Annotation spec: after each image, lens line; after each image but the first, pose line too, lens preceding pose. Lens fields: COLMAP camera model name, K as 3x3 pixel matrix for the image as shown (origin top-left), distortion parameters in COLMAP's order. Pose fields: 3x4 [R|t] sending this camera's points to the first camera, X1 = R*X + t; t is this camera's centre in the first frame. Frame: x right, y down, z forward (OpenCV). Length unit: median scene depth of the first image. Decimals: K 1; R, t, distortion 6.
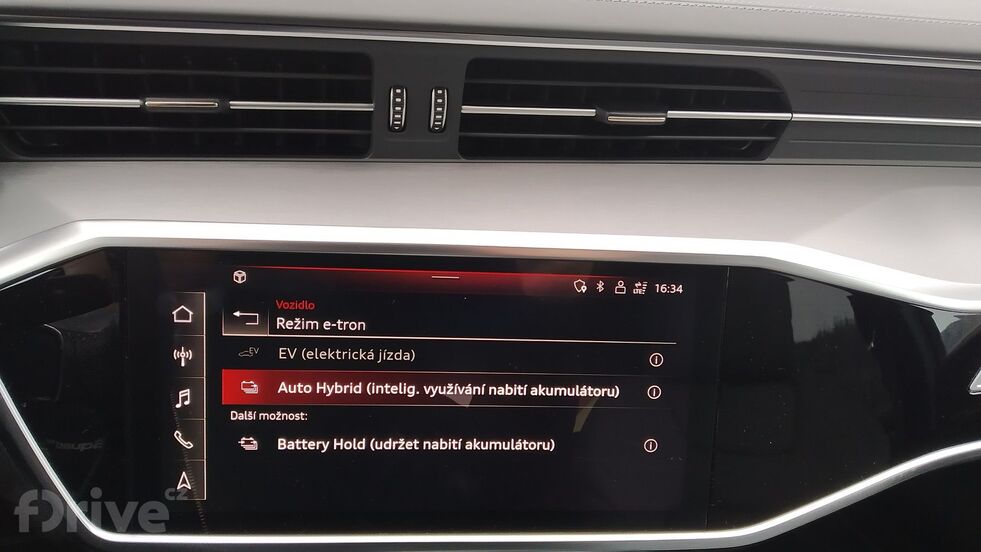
lens RADIAL K [[773.4, 0, 488.2], [0, 773.4, 280.4], [0, 0, 1]] dist [0.067578, -0.137832]
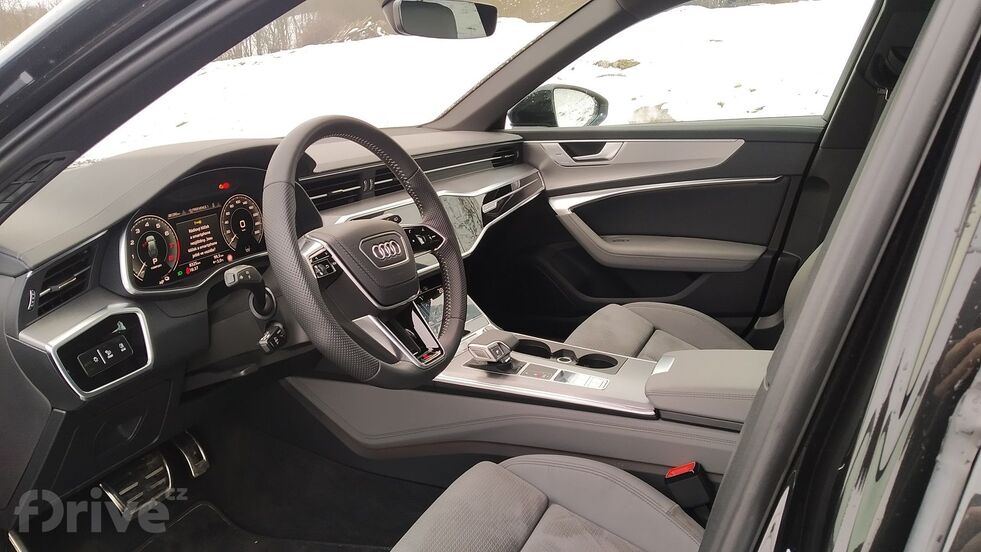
lens RADIAL K [[773.4, 0, 495.4], [0, 773.4, 269.8], [0, 0, 1]] dist [0.067578, -0.137832]
pose [[0.590505, -0.304274, 0.747476, -2.970728], [0.521427, 0.850770, -0.065605, 0.800257], [-0.615969, 0.428495, 0.661041, -1.978250]]
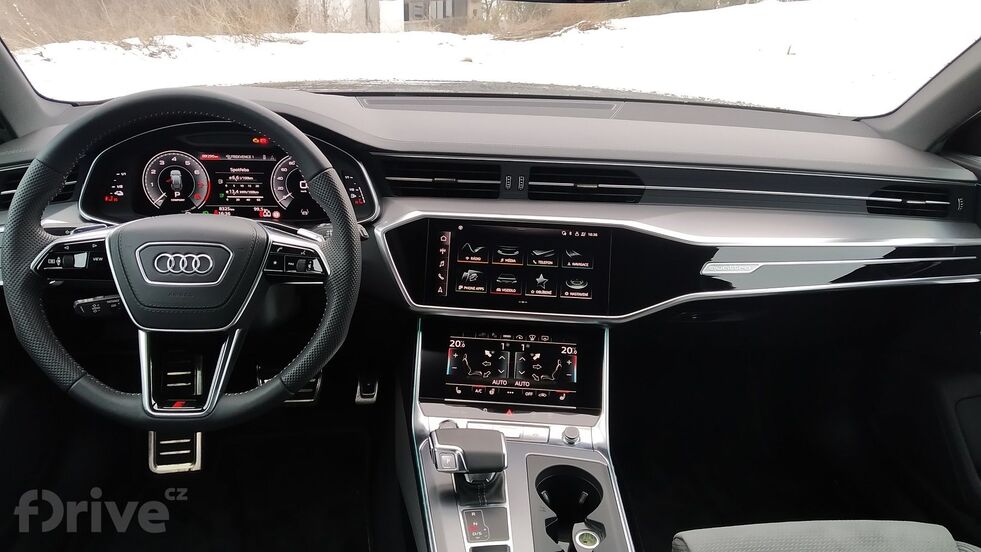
lens RADIAL K [[773.4, 0, 488.8], [0, 773.4, 279.7], [0, 0, 1]] dist [0.067578, -0.137832]
pose [[0.991451, 0.004407, -0.130405, 0.222667], [-0.032867, 0.975639, -0.216908, 0.872474], [0.126272, 0.219340, 0.967443, -2.021276]]
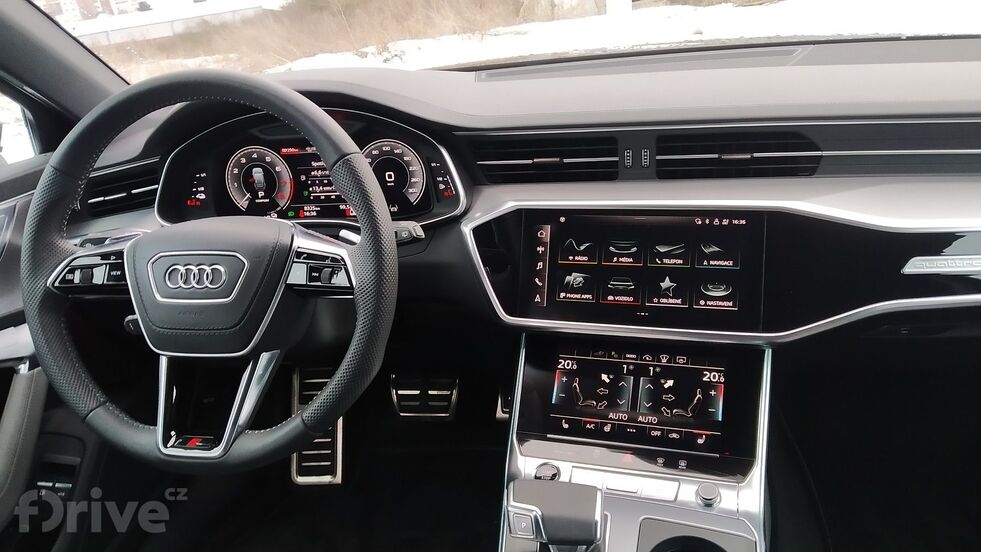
lens RADIAL K [[773.4, 0, 487.2], [0, 773.4, 275.8], [0, 0, 1]] dist [0.067578, -0.137832]
pose [[0.902977, -0.008792, -0.429599, 0.543370], [-0.079865, 0.978935, -0.187903, 0.654100], [0.422202, 0.203982, 0.883254, -1.309480]]
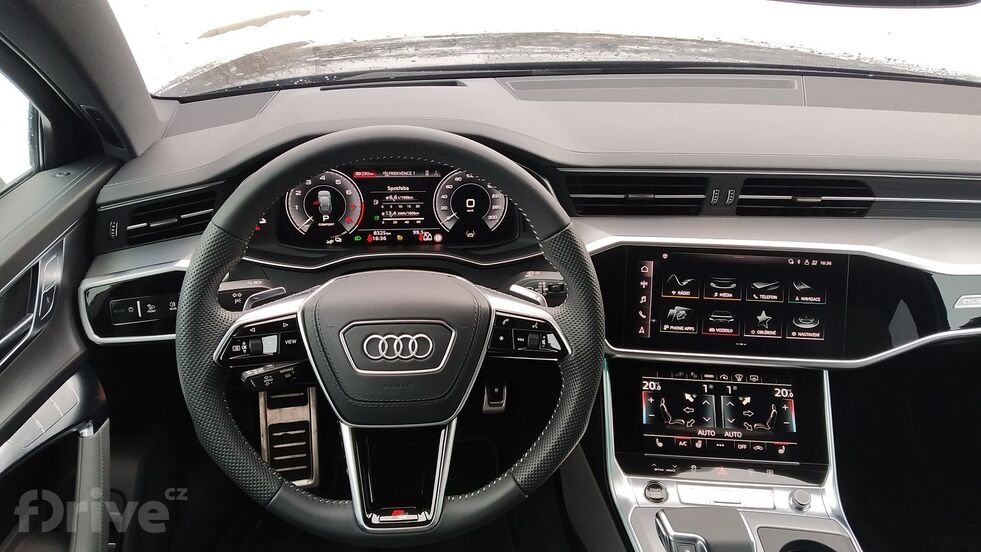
lens RADIAL K [[773.4, 0, 485.7], [0, 773.4, 275.6], [0, 0, 1]] dist [0.067578, -0.137832]
pose [[0.990227, 0.005423, -0.139361, -0.533415], [-0.021452, 0.993275, -0.113776, 0.373415], [0.137807, 0.115654, 0.983684, -1.729809]]
